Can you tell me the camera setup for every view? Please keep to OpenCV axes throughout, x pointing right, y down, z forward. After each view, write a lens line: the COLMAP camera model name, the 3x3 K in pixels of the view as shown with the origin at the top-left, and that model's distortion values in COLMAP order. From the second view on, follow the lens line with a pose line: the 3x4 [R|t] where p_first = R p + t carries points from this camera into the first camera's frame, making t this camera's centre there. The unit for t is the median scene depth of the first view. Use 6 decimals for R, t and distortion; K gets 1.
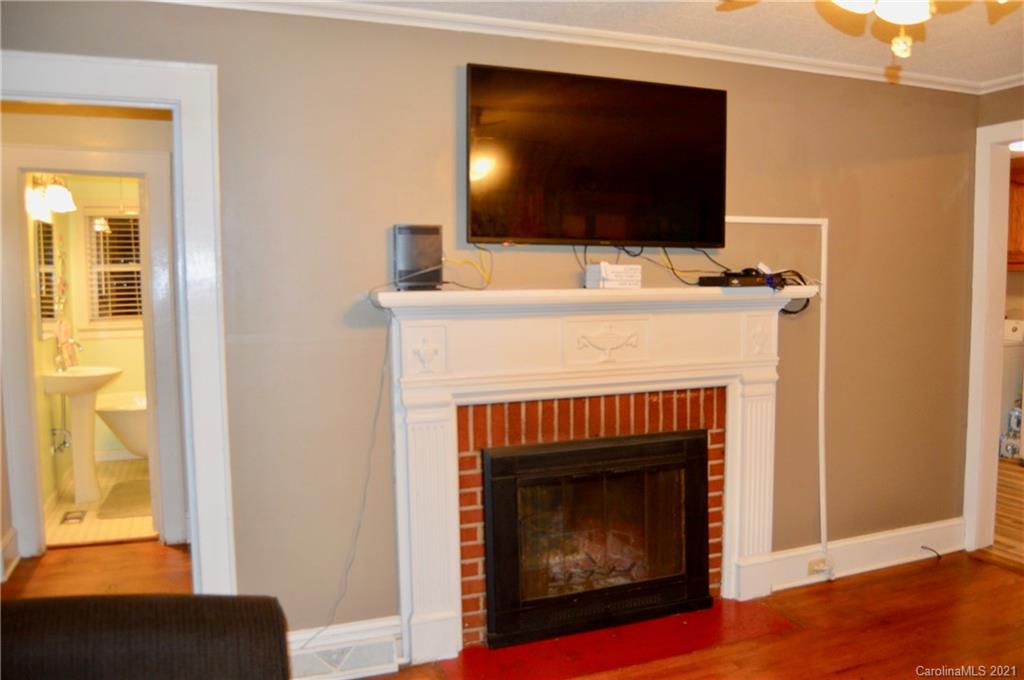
lens RADIAL K [[810.1, 0, 535.8], [0, 810.1, 339.3], [0, 0, 1]] dist [-0.092390, 0.035652]
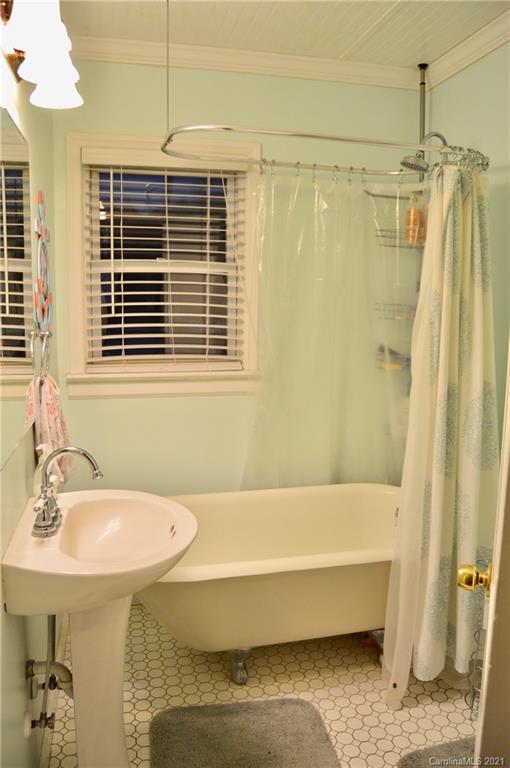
lens RADIAL K [[607.6, 0, 254.3], [0, 607.6, 389.1], [0, 0, 1]] dist [-0.092390, 0.035652]
pose [[0.983244, 0.018746, -0.181330, -0.377320], [-0.013222, 0.999412, 0.031624, -0.020846], [0.181816, -0.028696, 0.982914, 0.612866]]
